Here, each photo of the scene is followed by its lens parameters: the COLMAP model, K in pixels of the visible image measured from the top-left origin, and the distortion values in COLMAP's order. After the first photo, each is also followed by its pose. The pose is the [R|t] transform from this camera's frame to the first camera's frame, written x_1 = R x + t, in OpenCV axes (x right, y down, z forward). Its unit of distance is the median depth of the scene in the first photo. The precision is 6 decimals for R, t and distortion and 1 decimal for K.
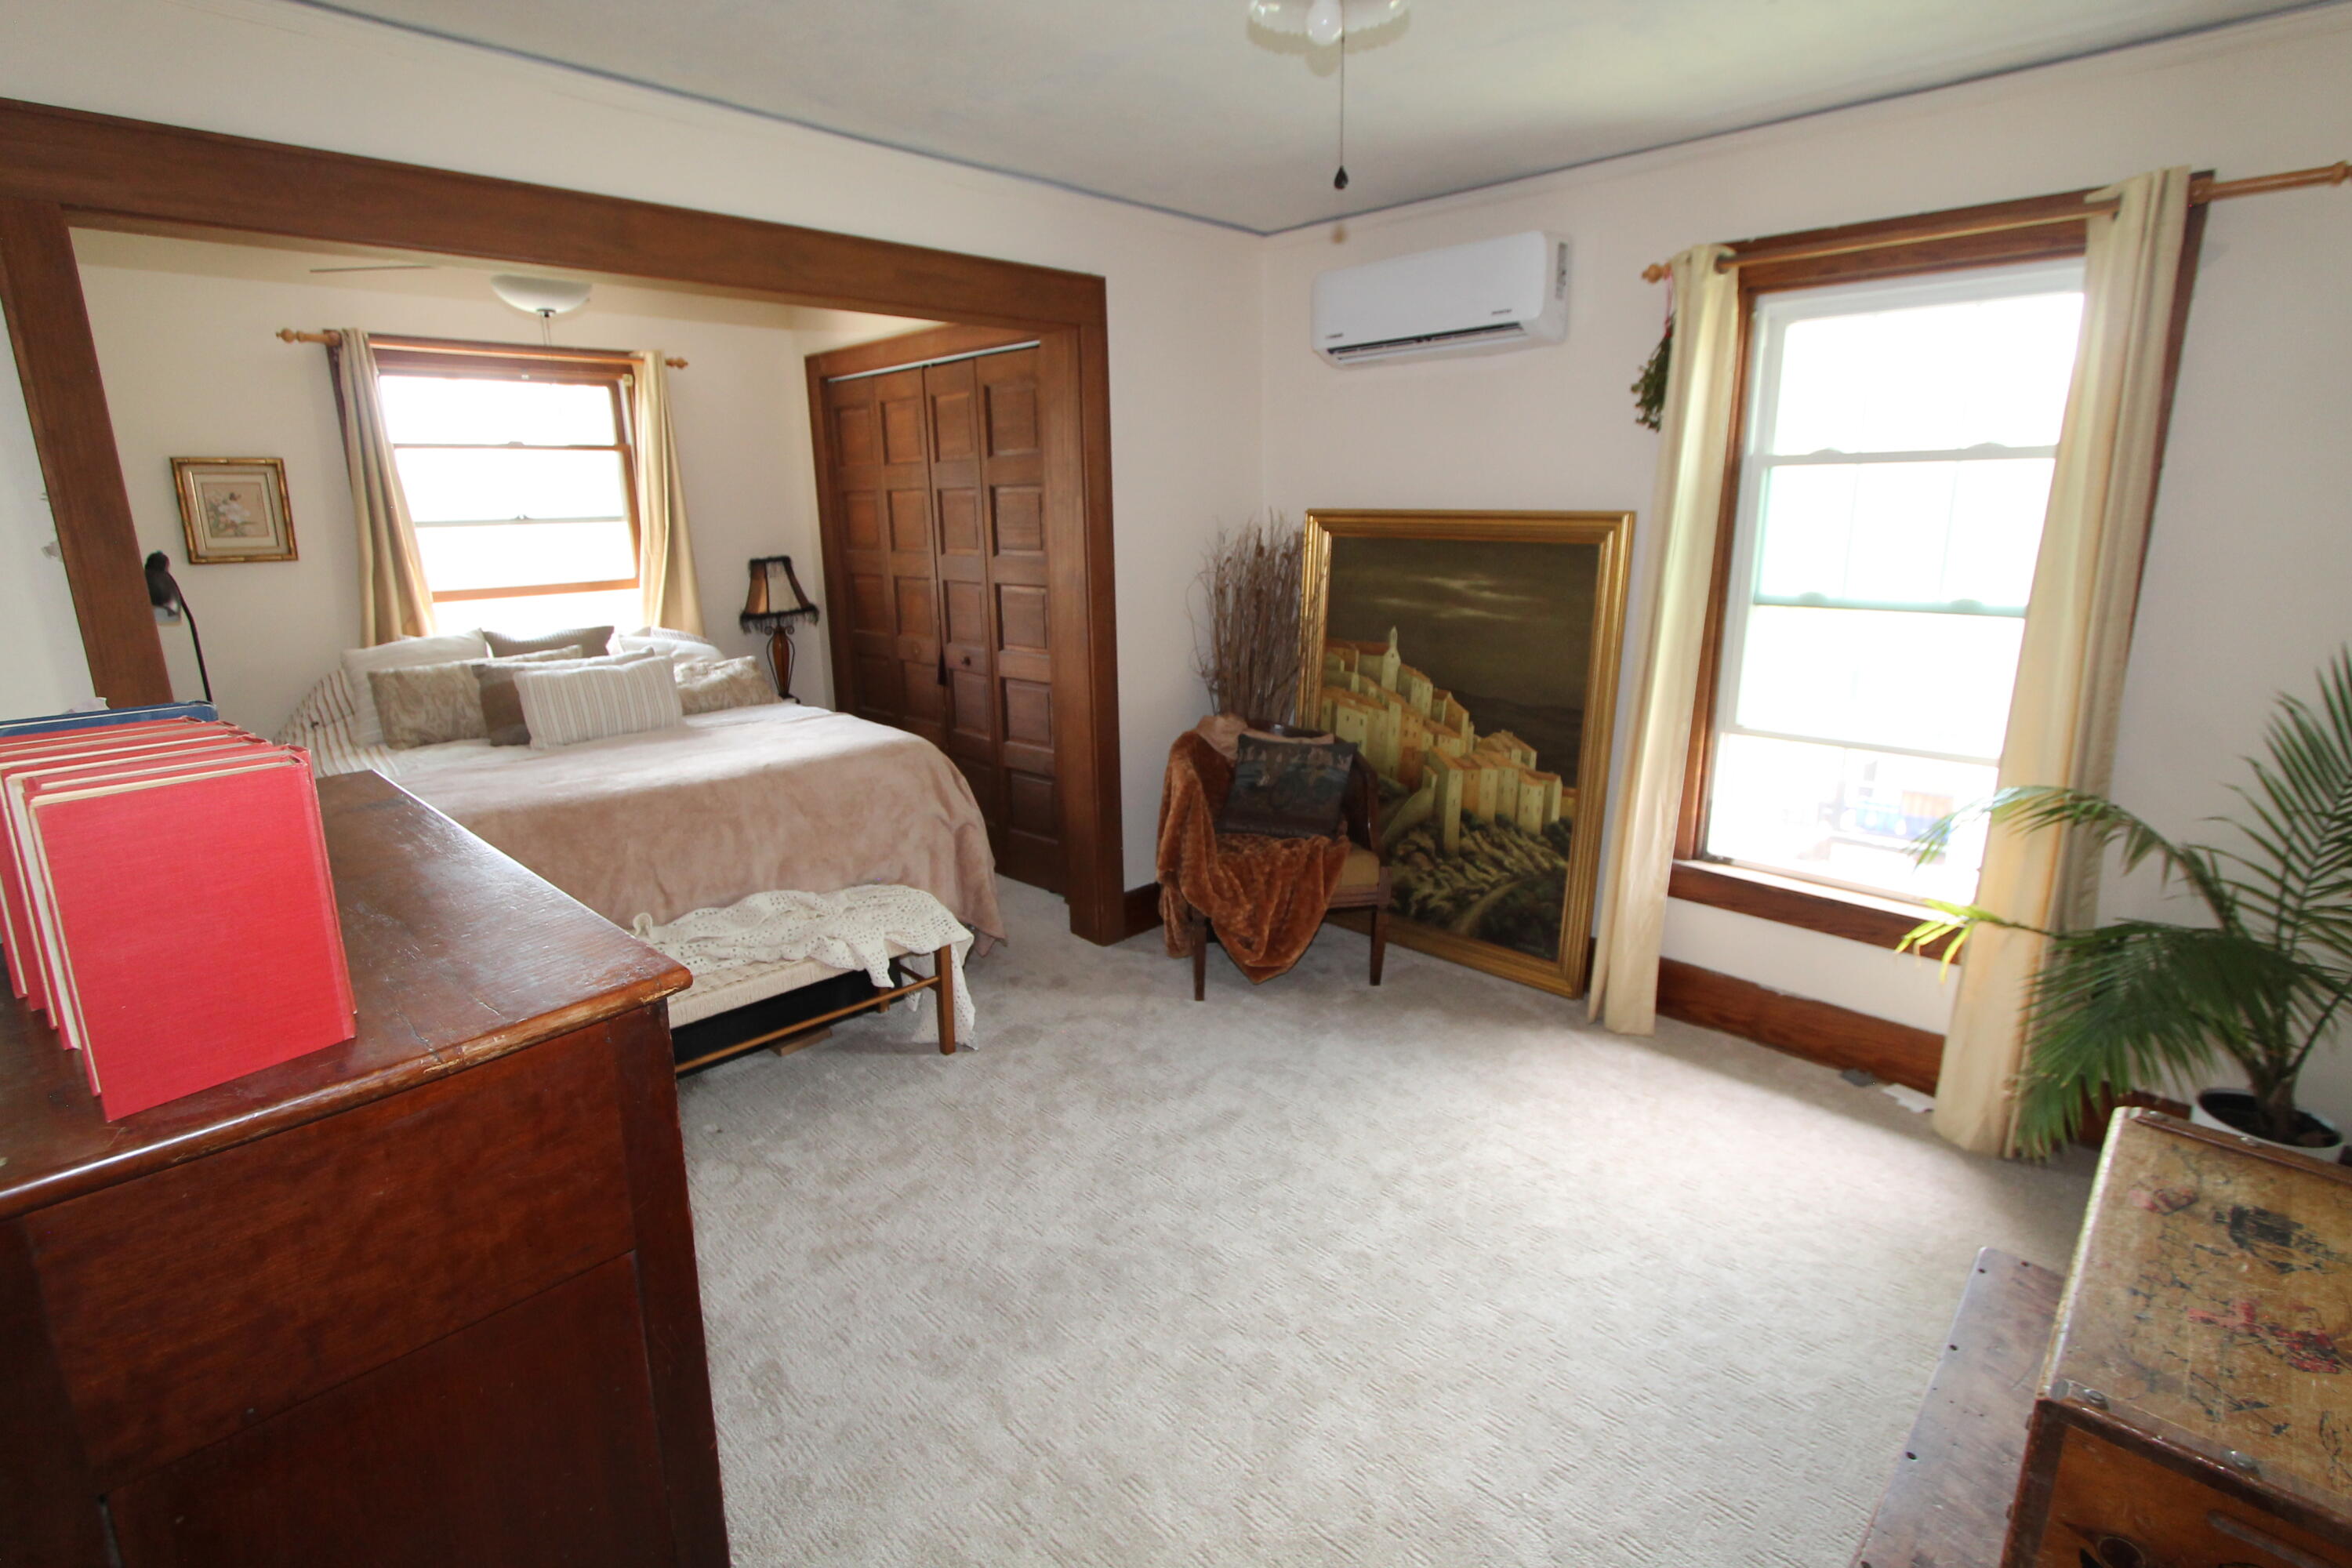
lens RADIAL K [[1094.9, 0, 1181.9], [0, 1094.9, 774.1], [0, 0, 1]] dist [-0.022658, 0.003879]
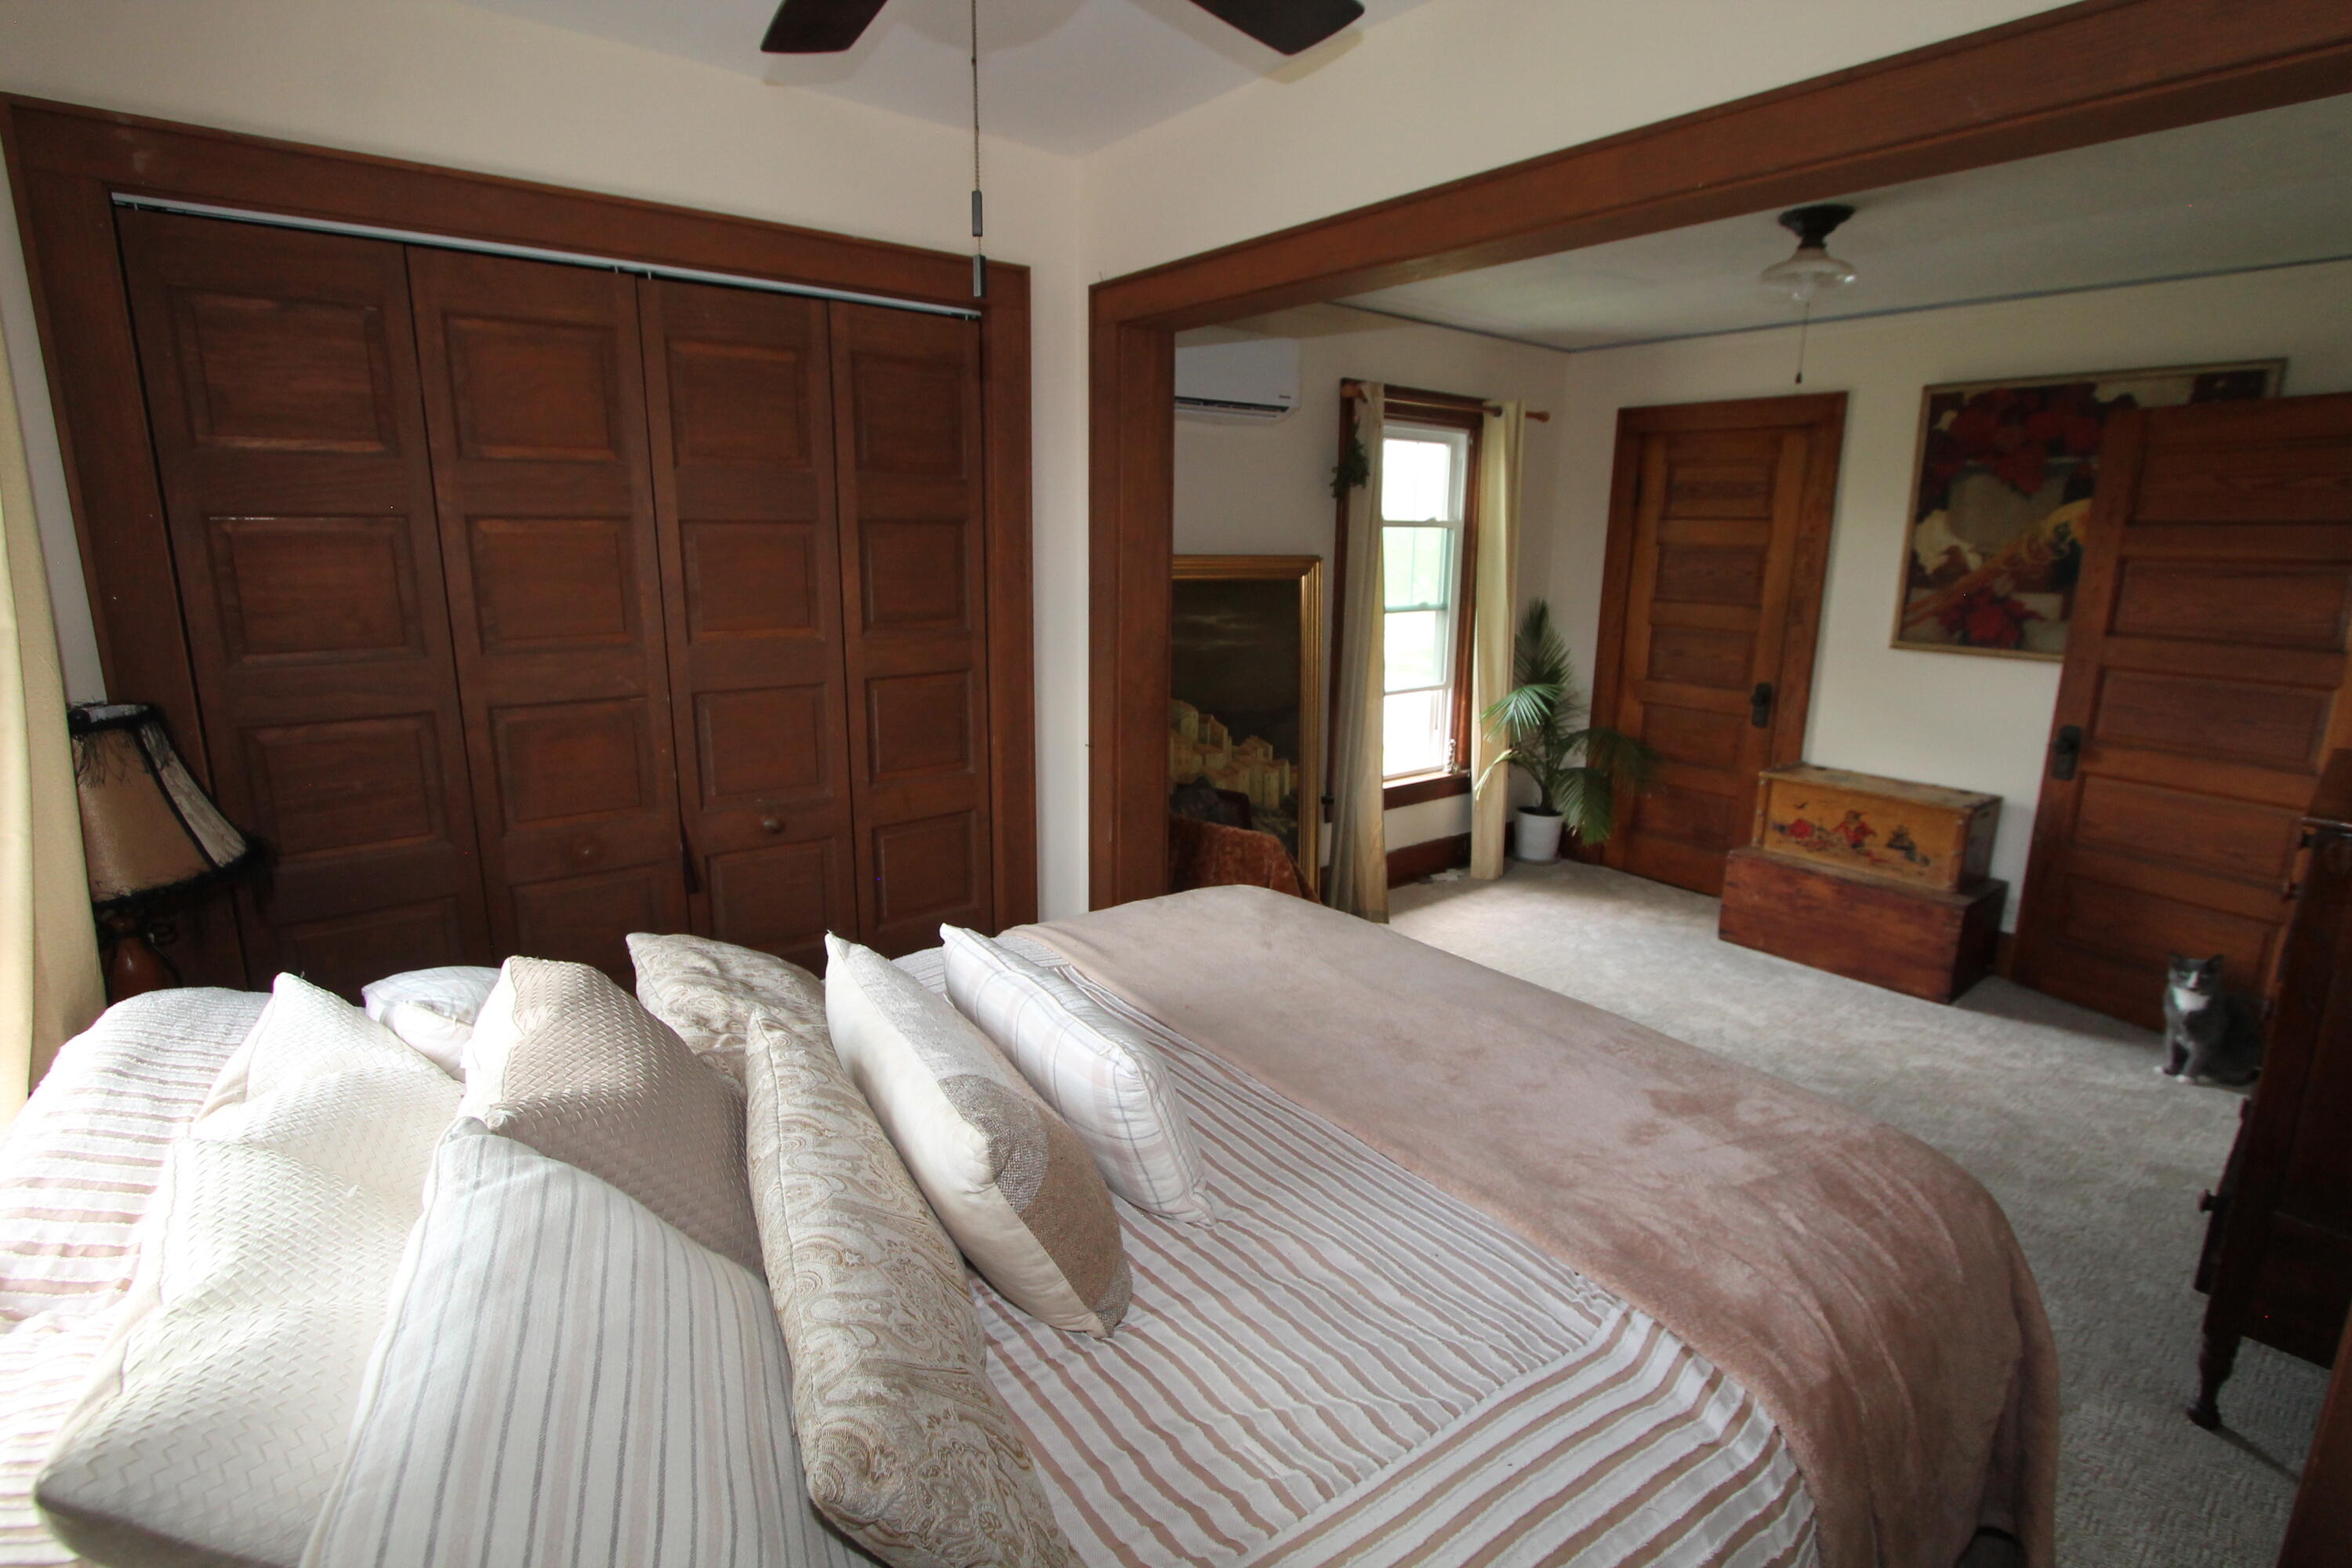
lens RADIAL K [[1094.9, 0, 1180.9], [0, 1094.9, 777.8], [0, 0, 1]] dist [-0.022658, 0.003879]
pose [[0.112626, -0.201203, 0.973053, -0.896964], [0.232096, 0.957521, 0.171127, -0.218940], [-0.966151, 0.206569, 0.154540, 0.888621]]
